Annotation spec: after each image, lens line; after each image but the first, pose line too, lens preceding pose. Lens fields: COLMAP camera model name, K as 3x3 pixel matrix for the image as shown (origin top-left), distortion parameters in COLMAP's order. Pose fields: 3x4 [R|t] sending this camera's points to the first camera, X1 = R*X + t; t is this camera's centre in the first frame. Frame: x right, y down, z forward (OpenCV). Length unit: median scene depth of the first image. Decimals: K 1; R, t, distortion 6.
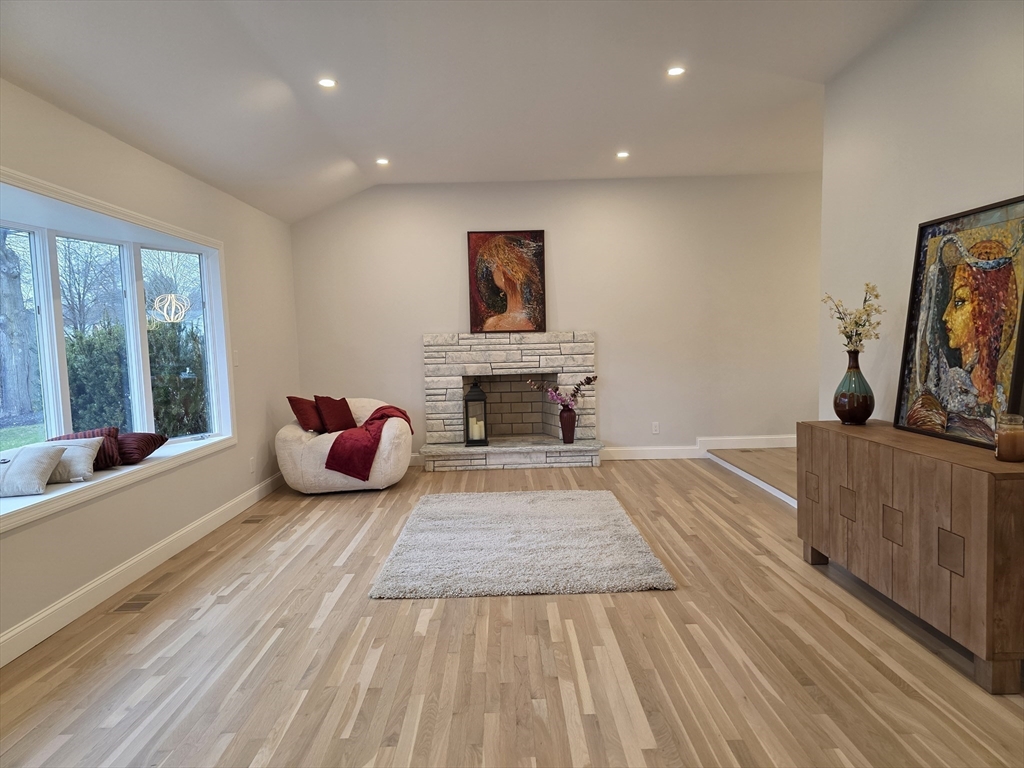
lens RADIAL K [[697.8, 0, 517.2], [0, 697.8, 394.6], [0, 0, 1]] dist [0.068214, -0.050723]
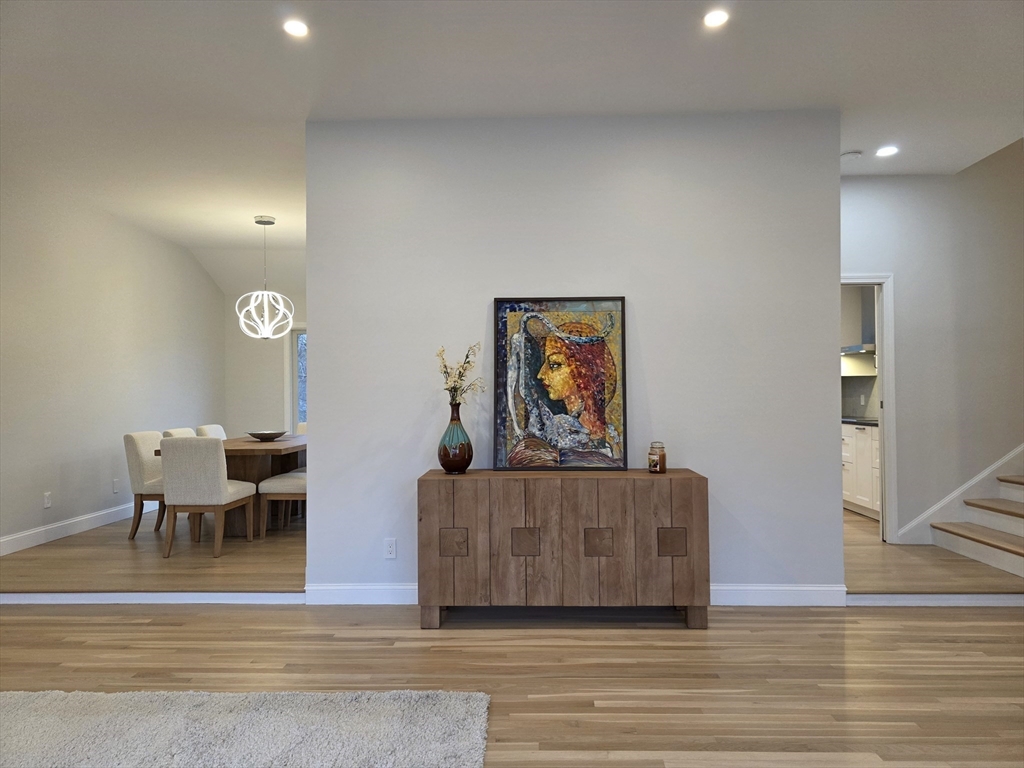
lens RADIAL K [[697.8, 0, 514.4], [0, 697.8, 374.2], [0, 0, 1]] dist [0.068214, -0.050723]
pose [[0.036477, 0.052469, 0.997956, -0.603974], [0.083440, 0.994974, -0.055362, -0.043201], [-0.995845, 0.085289, 0.031915, 0.933002]]
